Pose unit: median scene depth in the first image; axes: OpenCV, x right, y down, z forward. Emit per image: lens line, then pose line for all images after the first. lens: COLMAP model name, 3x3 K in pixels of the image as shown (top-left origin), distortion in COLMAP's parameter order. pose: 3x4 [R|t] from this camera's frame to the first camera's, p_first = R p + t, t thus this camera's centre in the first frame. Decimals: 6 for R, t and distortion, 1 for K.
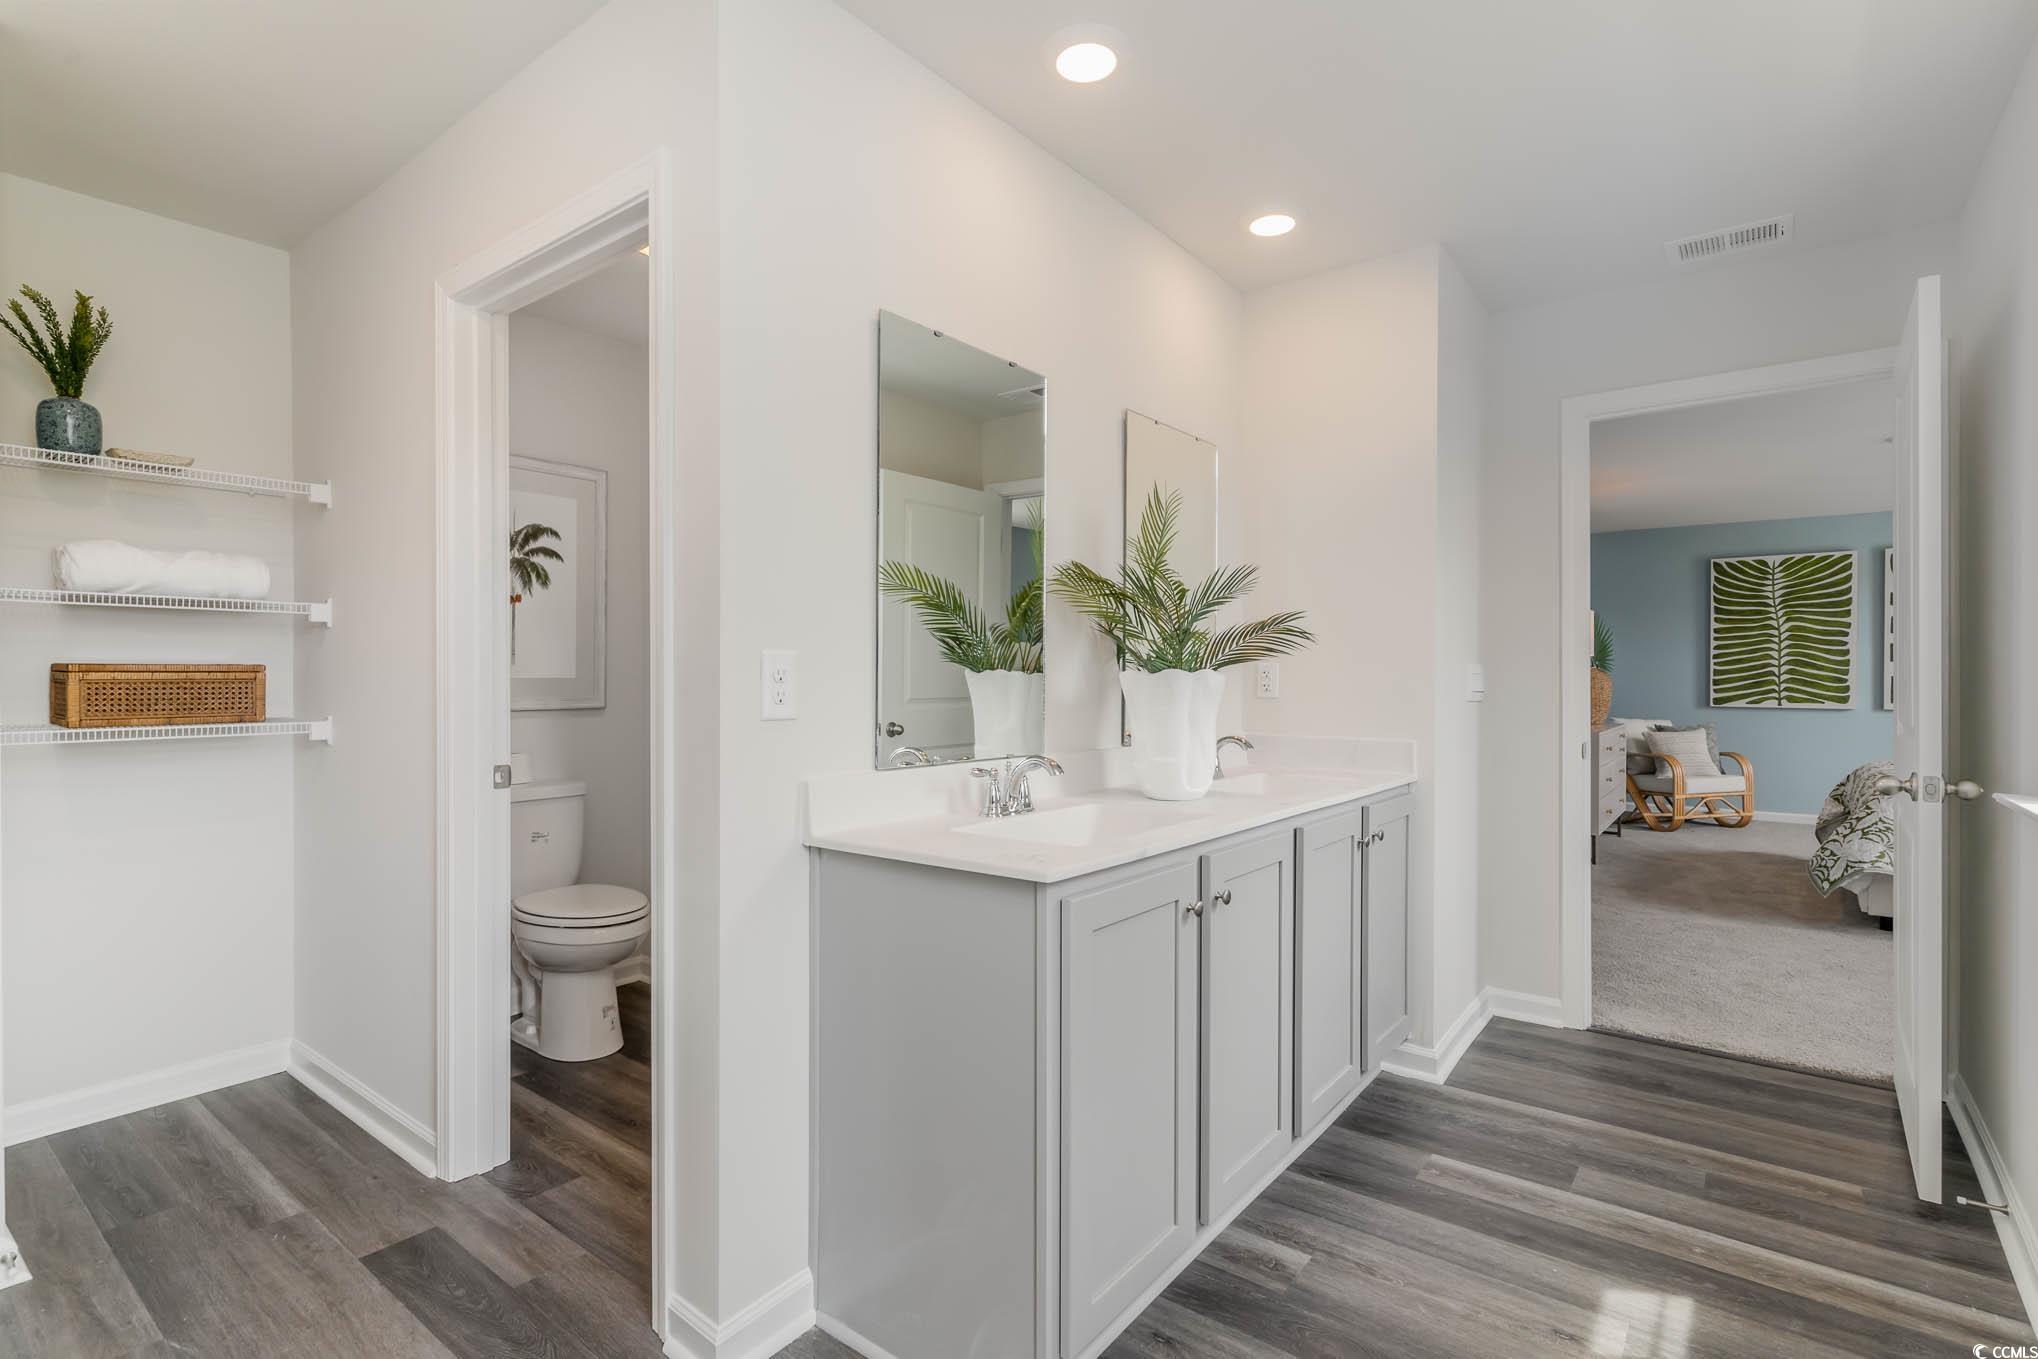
lens RADIAL K [[975.9, 0, 1015.4], [0, 975.9, 673.5], [0, 0, 1]] dist [-0.000520, -0.000039]
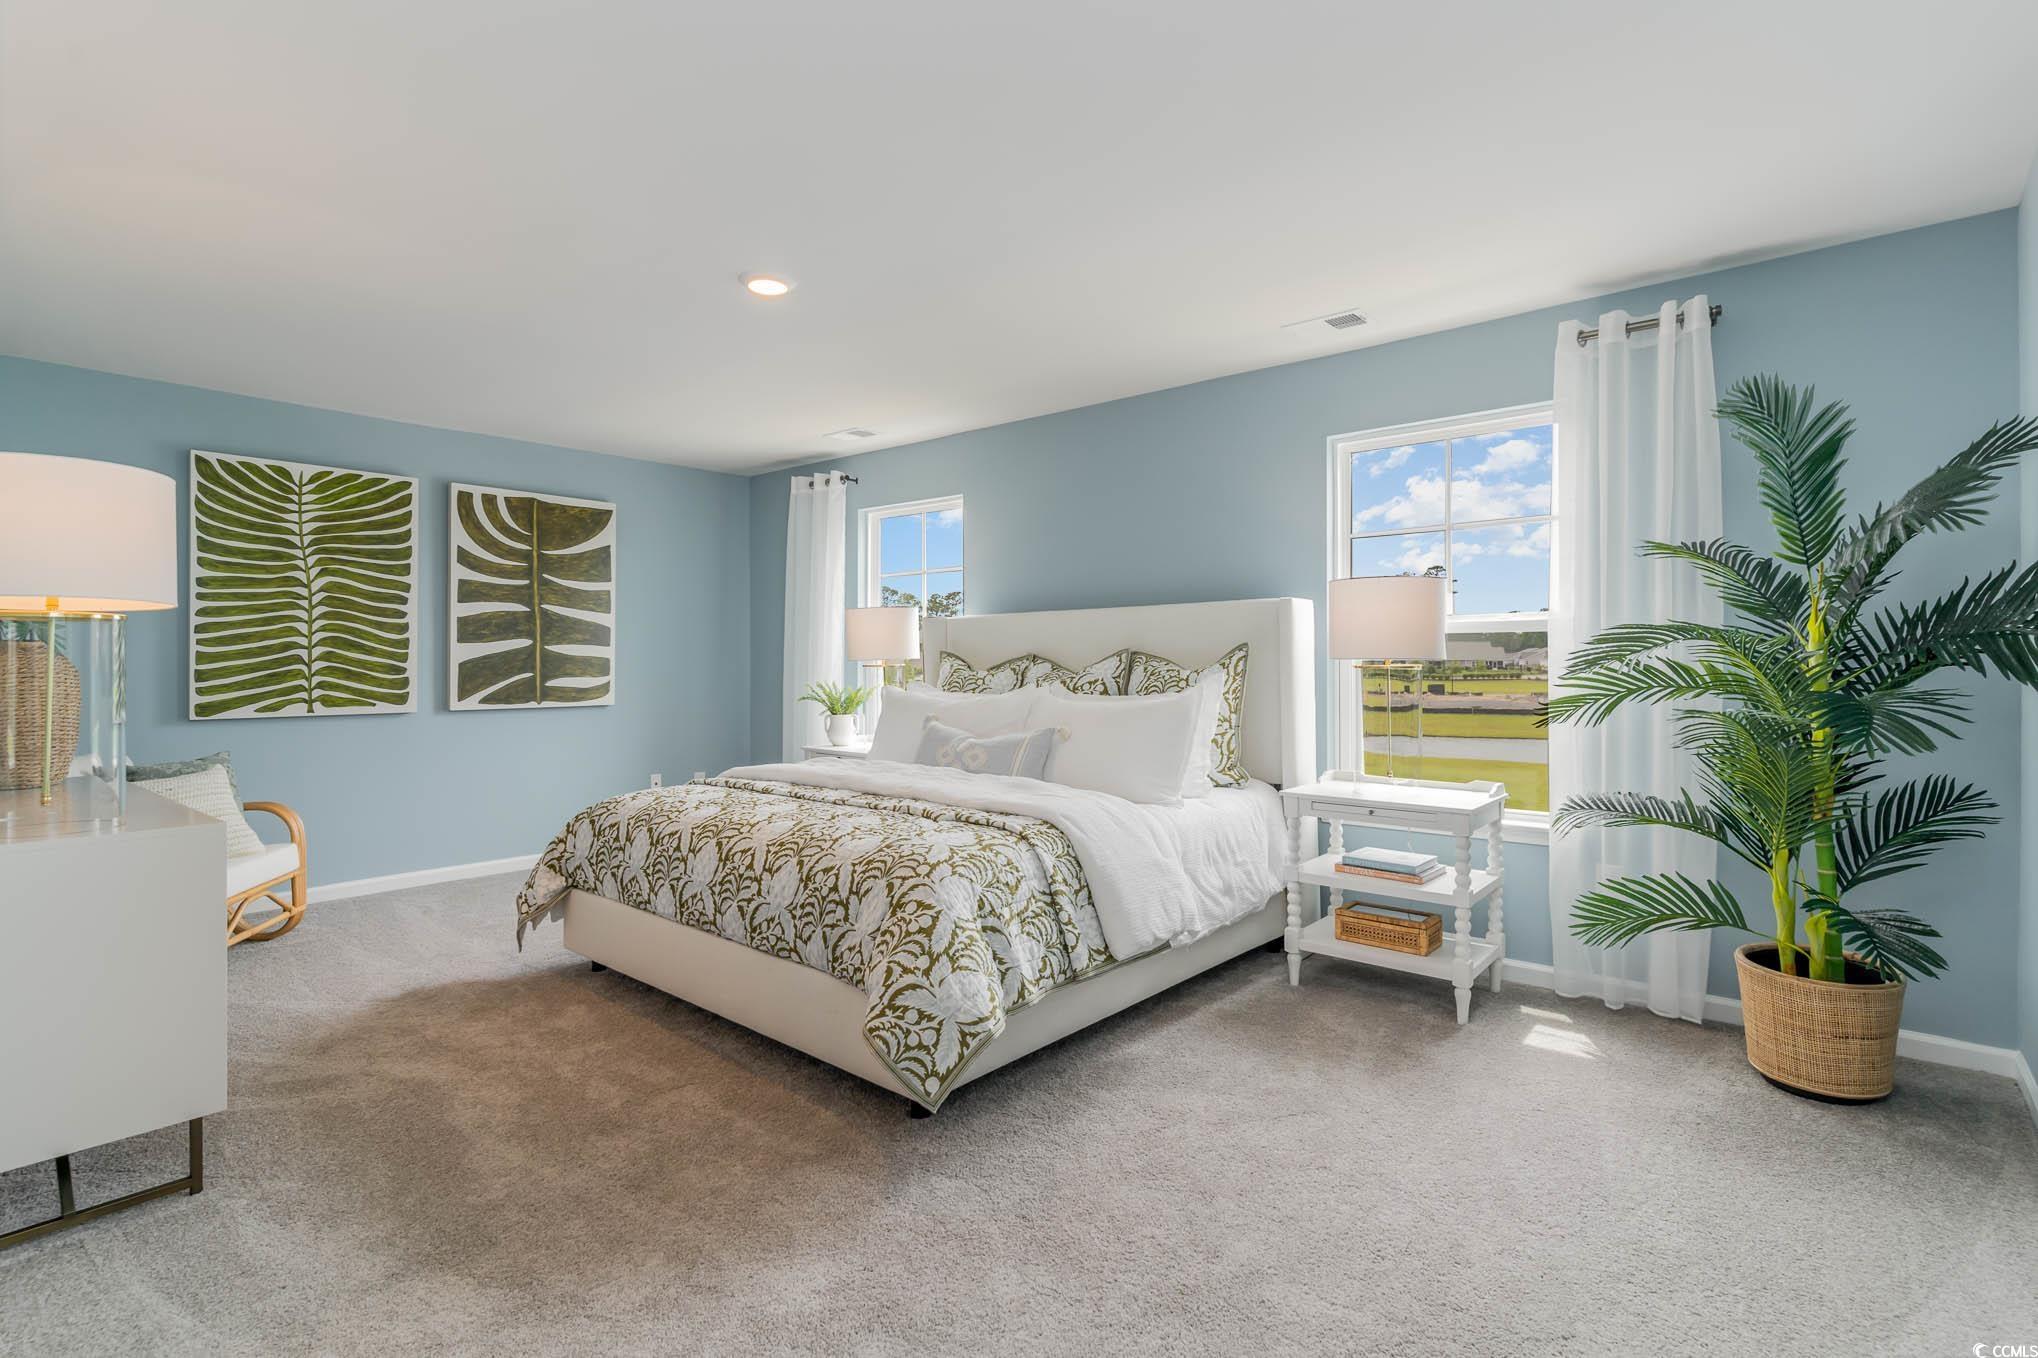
lens RADIAL K [[975.9, 0, 1018.2], [0, 975.9, 664.7], [0, 0, 1]] dist [-0.000520, -0.000039]
pose [[0.036751, -0.005635, 0.999309, 0.192655], [-0.000161, 0.999984, 0.005644, -0.000299], [-0.999324, -0.000369, 0.036750, 0.538035]]
